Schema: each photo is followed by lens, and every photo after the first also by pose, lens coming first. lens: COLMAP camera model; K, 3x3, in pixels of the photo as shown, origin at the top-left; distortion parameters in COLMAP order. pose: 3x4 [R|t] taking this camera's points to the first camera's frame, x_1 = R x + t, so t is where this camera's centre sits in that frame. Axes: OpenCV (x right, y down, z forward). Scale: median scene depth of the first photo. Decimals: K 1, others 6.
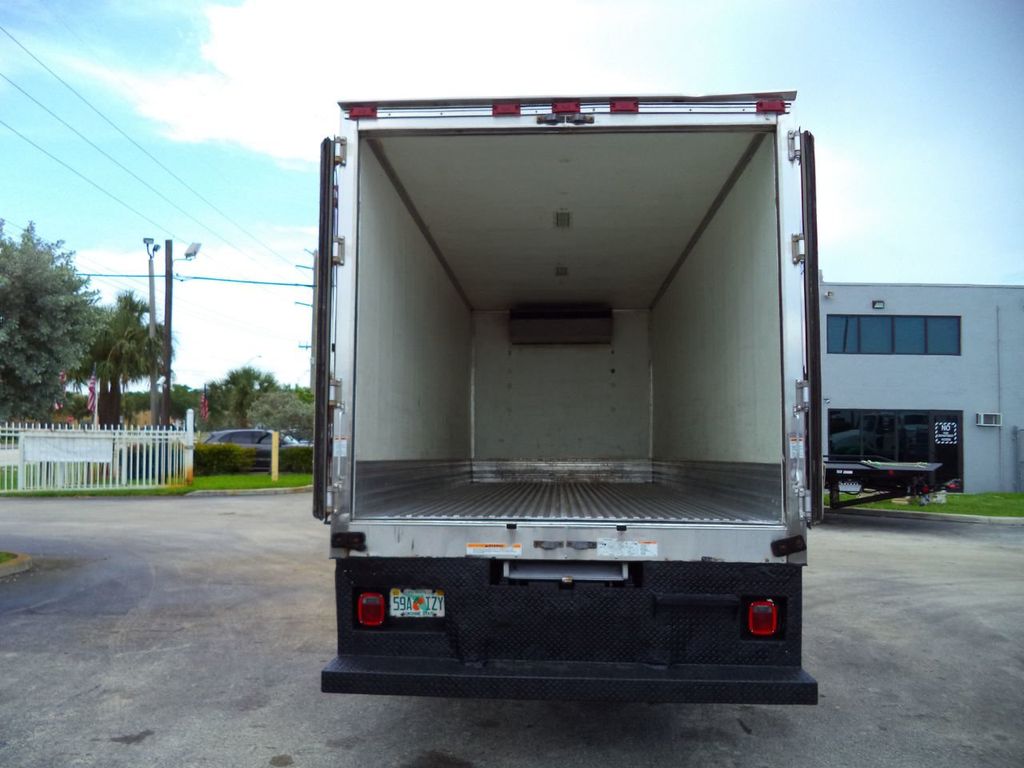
lens RADIAL K [[834.3, 0, 515.8], [0, 834.3, 375.8], [0, 0, 1]] dist [-0.023589, -0.007312]
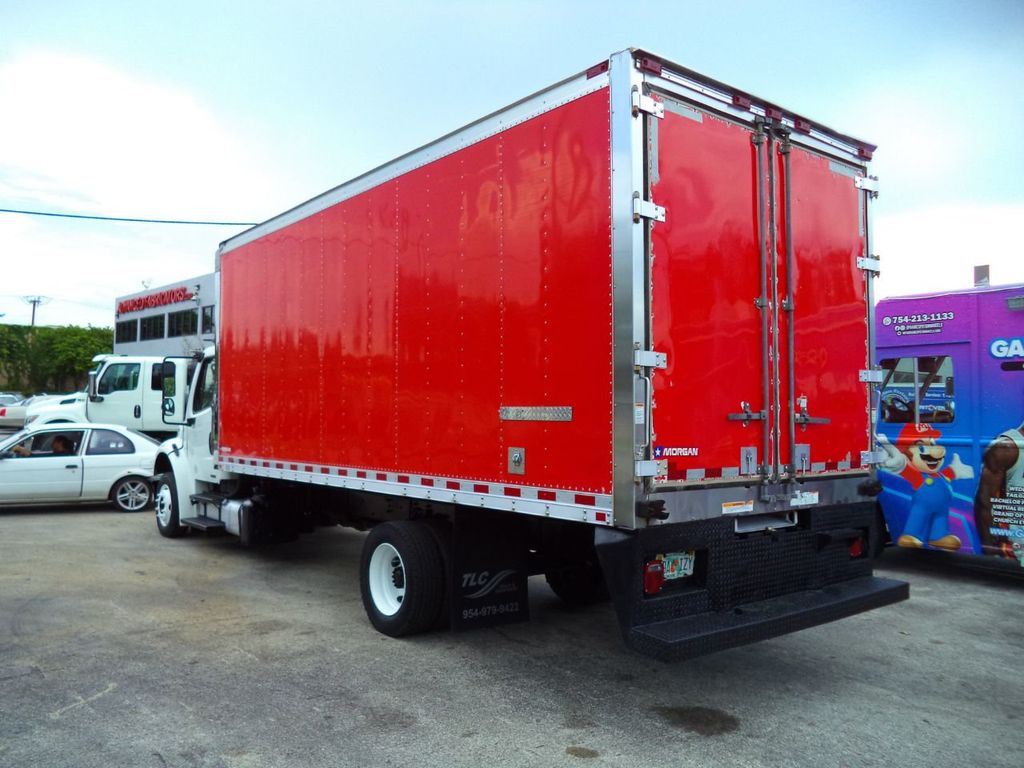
lens RADIAL K [[834.3, 0, 512.4], [0, 834.3, 380.1], [0, 0, 1]] dist [-0.023589, -0.007312]
pose [[0.744192, 0.028310, 0.667366, -0.799354], [-0.063197, 0.997604, 0.028154, 0.023468], [-0.664970, -0.063127, 0.744198, 0.318010]]
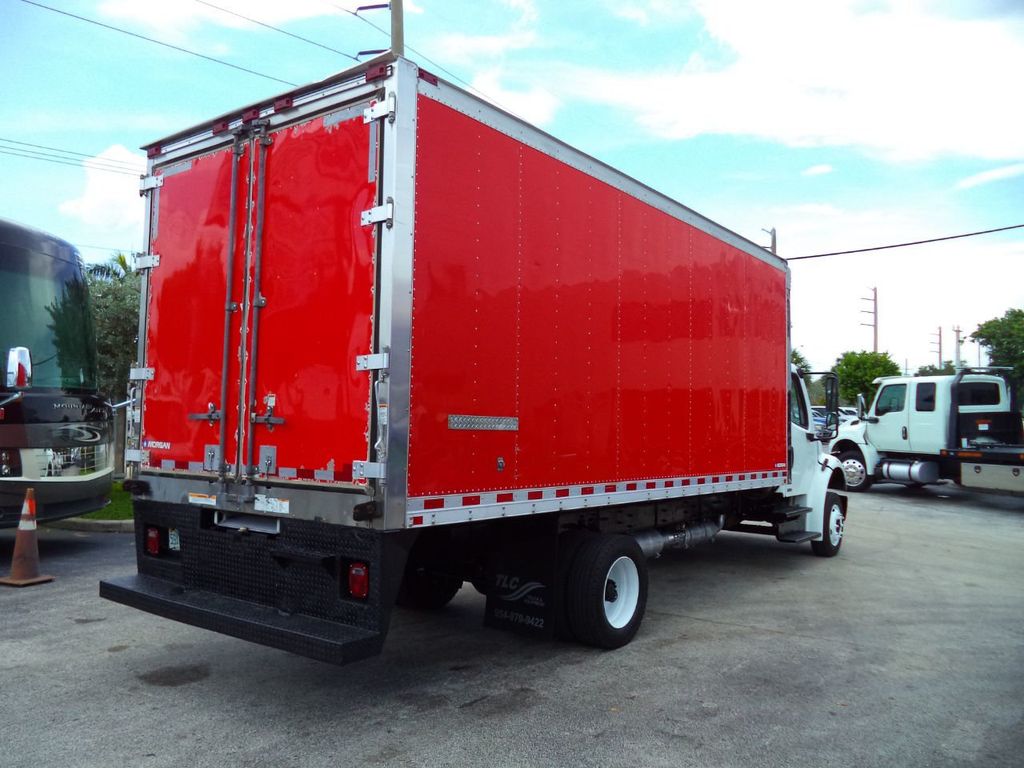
lens RADIAL K [[834.3, 0, 504.8], [0, 834.3, 379.2], [0, 0, 1]] dist [-0.023589, -0.007312]
pose [[0.826336, -0.027599, -0.562501, 0.823777], [0.039288, 0.999190, 0.008691, 0.033759], [0.561806, -0.029281, 0.826751, 0.209987]]
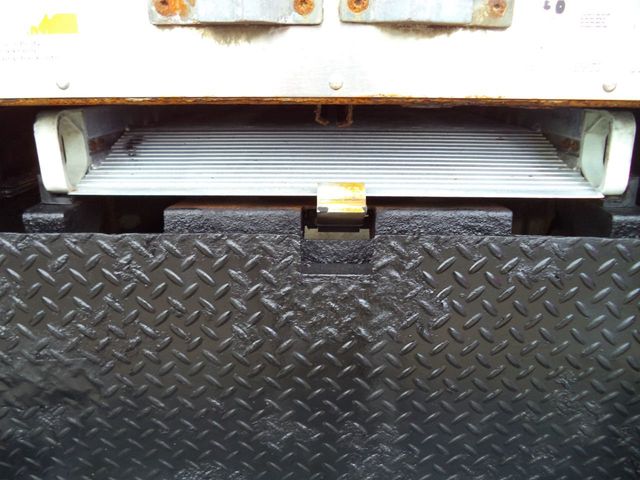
lens RADIAL K [[521.5, 0, 318.1], [0, 521.5, 244.4], [0, 0, 1]] dist [-0.023589, -0.007312]
pose [[0.999314, -0.023510, 0.028604, 0.042434], [0.010035, 0.915602, 0.401961, 0.165216], [-0.035640, -0.401398, 0.915210, 0.712264]]
